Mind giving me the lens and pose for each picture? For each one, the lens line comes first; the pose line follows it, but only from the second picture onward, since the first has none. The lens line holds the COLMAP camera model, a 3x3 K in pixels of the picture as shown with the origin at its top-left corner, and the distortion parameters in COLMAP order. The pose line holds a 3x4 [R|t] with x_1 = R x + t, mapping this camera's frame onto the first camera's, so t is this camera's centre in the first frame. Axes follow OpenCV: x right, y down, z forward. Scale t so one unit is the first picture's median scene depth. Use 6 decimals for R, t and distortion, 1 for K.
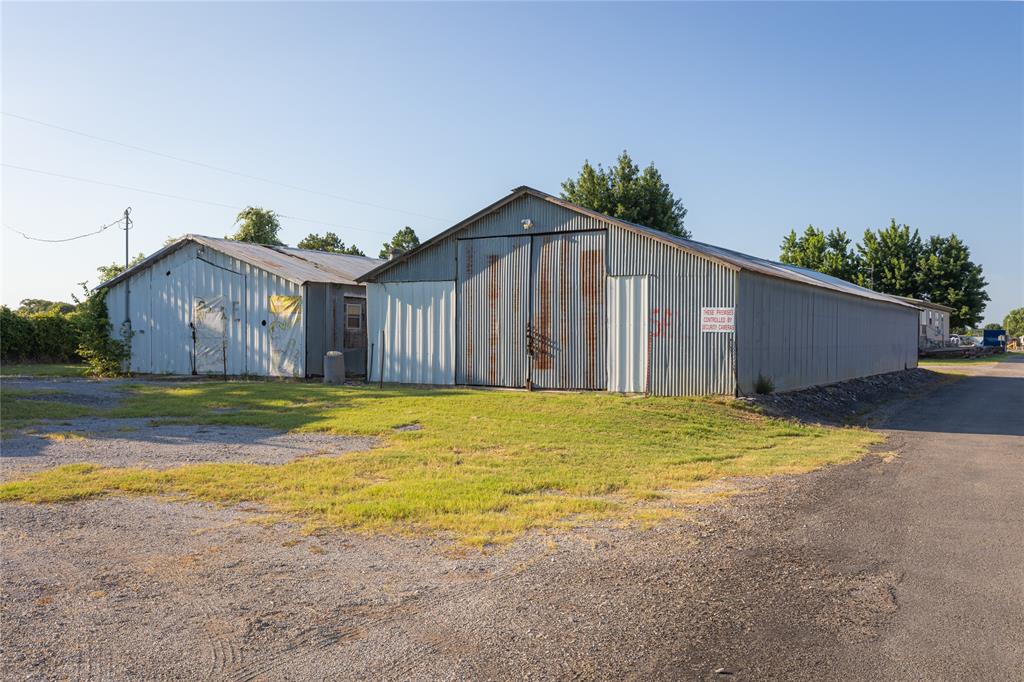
lens RADIAL K [[918.6, 0, 512.0], [0, 918.6, 344.6], [0, 0, 1]] dist [-0.042832, -0.006255]
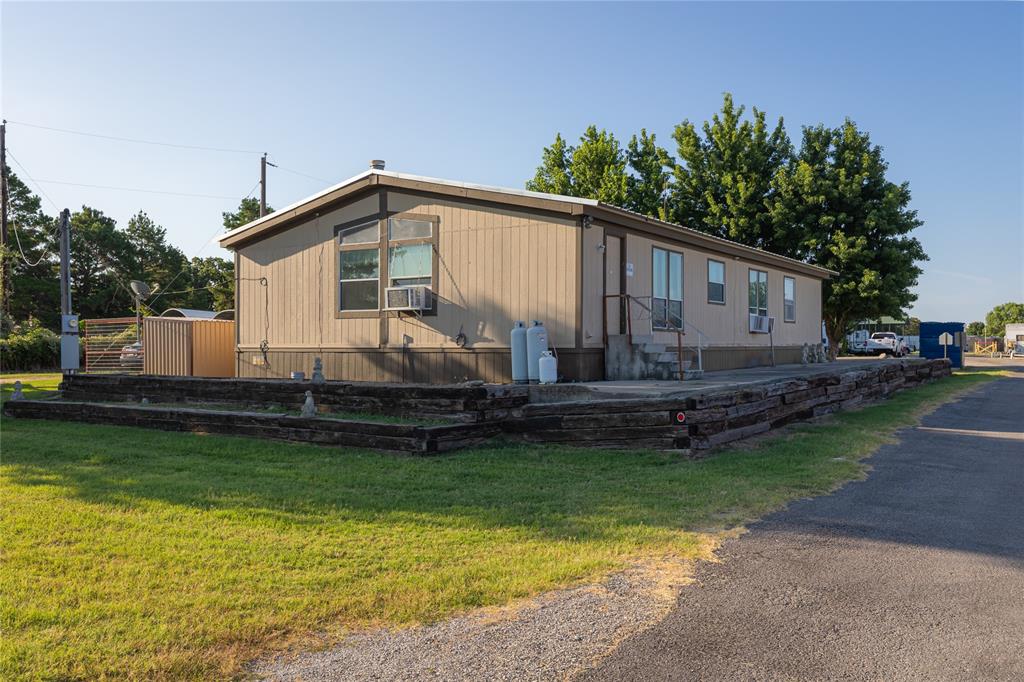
lens RADIAL K [[883.0, 0, 512.1], [0, 883.0, 340.5], [0, 0, 1]] dist [-0.000823, 0.002835]
pose [[0.999998, 0.001727, 0.000765, 0.307071], [-0.001725, 0.999996, -0.002194, -0.004938], [-0.000769, 0.002193, 0.999997, 0.534109]]
